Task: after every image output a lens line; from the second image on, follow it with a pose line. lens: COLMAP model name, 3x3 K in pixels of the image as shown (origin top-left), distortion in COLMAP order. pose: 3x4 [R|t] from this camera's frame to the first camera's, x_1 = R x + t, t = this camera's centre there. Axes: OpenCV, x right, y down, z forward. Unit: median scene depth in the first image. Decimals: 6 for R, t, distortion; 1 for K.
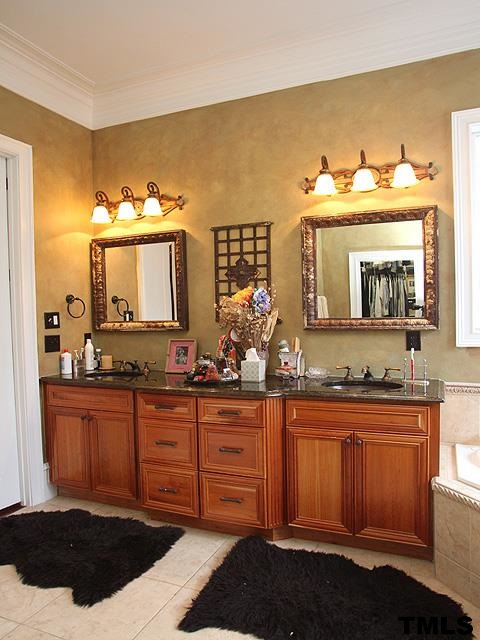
lens RADIAL K [[423.3, 0, 240.0], [0, 423.3, 320.0], [0, 0, 1]] dist [-0.000411, 0.000140]
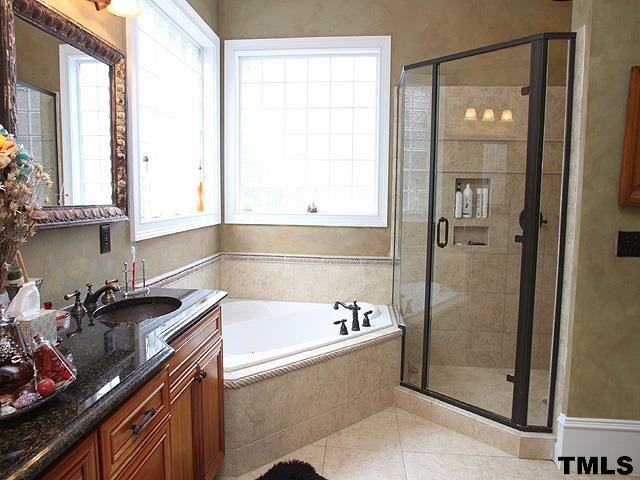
lens RADIAL K [[423.3, 0, 320.0], [0, 423.3, 240.0], [0, 0, 1]] dist [-0.000411, 0.000140]
pose [[-0.349148, -0.075057, 0.934057, -0.375758], [0.020715, 0.995925, 0.087772, -0.002180], [-0.936839, 0.049994, -0.346170, 0.939762]]
